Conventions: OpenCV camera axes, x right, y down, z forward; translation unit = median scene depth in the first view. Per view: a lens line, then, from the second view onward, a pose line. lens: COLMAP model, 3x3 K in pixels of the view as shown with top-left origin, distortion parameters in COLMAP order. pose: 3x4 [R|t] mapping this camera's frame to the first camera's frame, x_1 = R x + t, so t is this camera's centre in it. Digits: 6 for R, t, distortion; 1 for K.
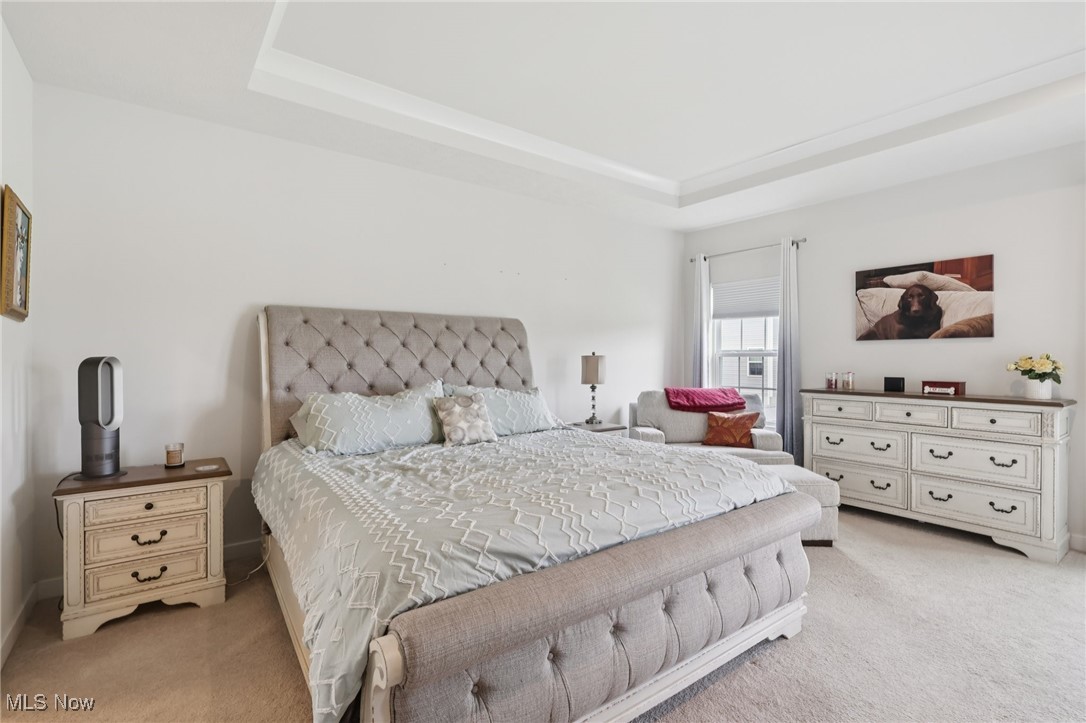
lens RADIAL K [[505.9, 0, 541.5], [0, 505.9, 359.6], [0, 0, 1]] dist [0.001212, 0.000071]
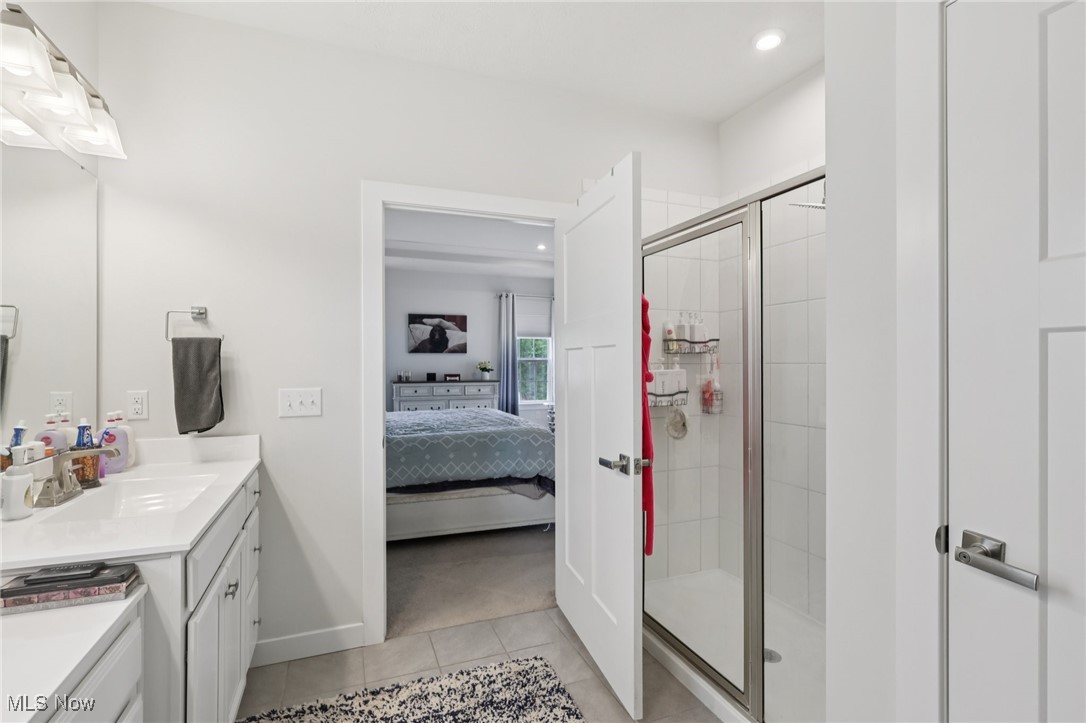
lens RADIAL K [[505.9, 0, 541.5], [0, 505.9, 359.6], [0, 0, 1]] dist [0.001212, 0.000071]
pose [[0.262128, 0.001465, 0.965032, -1.062953], [0.003263, 0.999992, -0.002404, -0.009265], [-0.965028, 0.003779, 0.262121, 0.104385]]
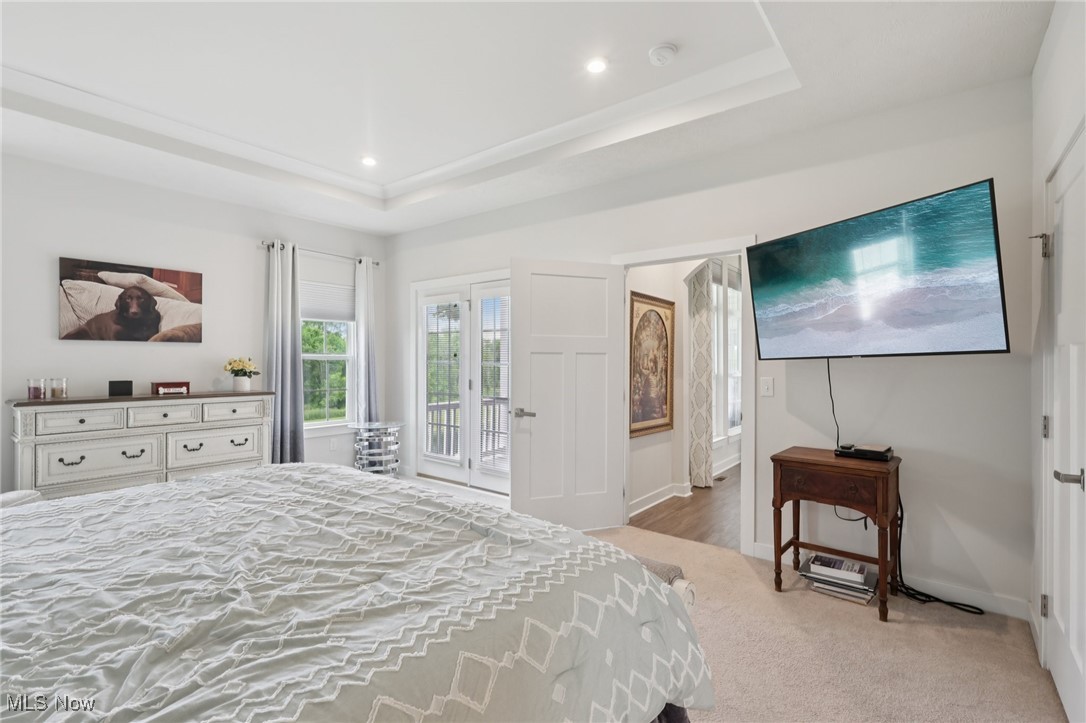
lens RADIAL K [[505.3, 0, 536.4], [0, 505.3, 360.6], [0, 0, 1]] dist [0.000625, 0.000157]
pose [[-0.245872, -0.006196, 0.969283, -0.426847], [-0.003039, 0.999980, 0.005621, -0.010860], [-0.969298, -0.001564, -0.245885, 0.492396]]
